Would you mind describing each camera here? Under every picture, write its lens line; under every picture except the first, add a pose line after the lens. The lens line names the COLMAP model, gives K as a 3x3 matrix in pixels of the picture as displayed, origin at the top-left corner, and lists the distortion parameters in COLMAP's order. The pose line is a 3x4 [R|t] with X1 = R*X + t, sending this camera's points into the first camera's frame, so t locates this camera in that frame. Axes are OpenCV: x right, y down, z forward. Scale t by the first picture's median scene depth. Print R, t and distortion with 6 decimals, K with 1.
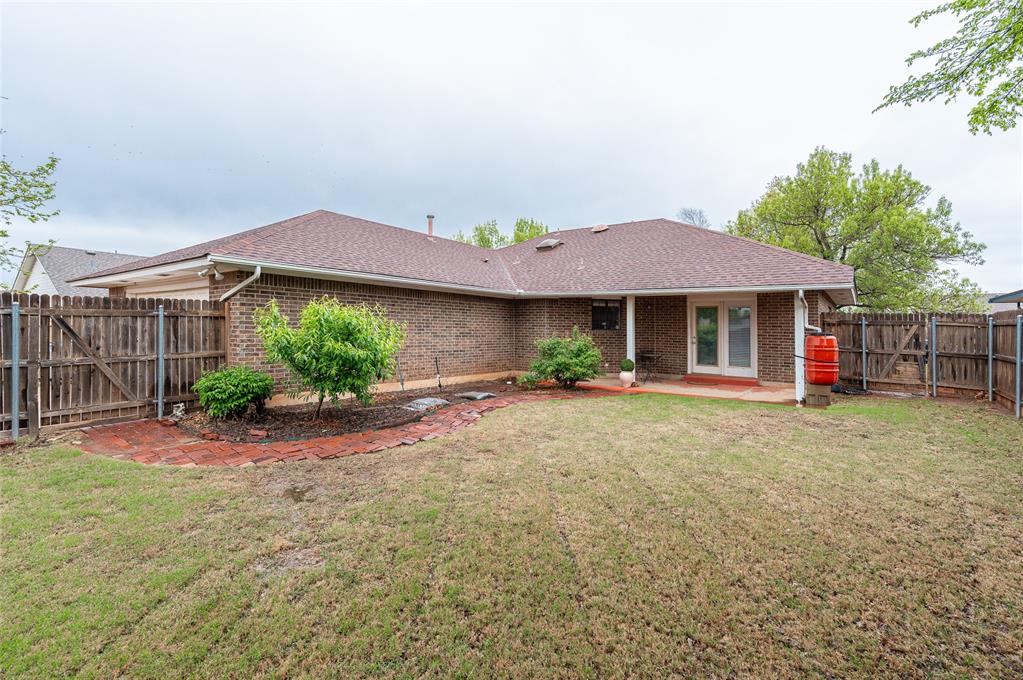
lens RADIAL K [[472.7, 0, 490.5], [0, 472.7, 329.1], [0, 0, 1]] dist [0.002608, 0.000761]
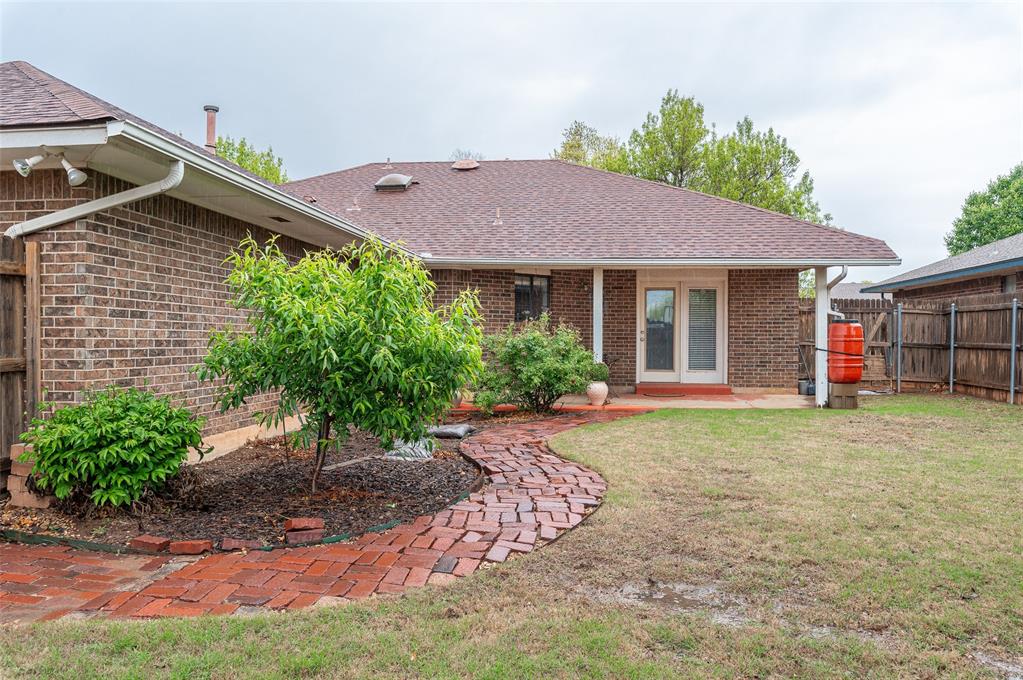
lens RADIAL K [[762.6, 0, 494.1], [0, 762.6, 353.6], [0, 0, 1]] dist [-0.051236, 0.009470]
pose [[0.859155, -0.022790, 0.511207, -0.427163], [0.011897, 0.999627, 0.024571, 0.024209], [-0.511576, -0.015028, 0.859106, 0.170707]]
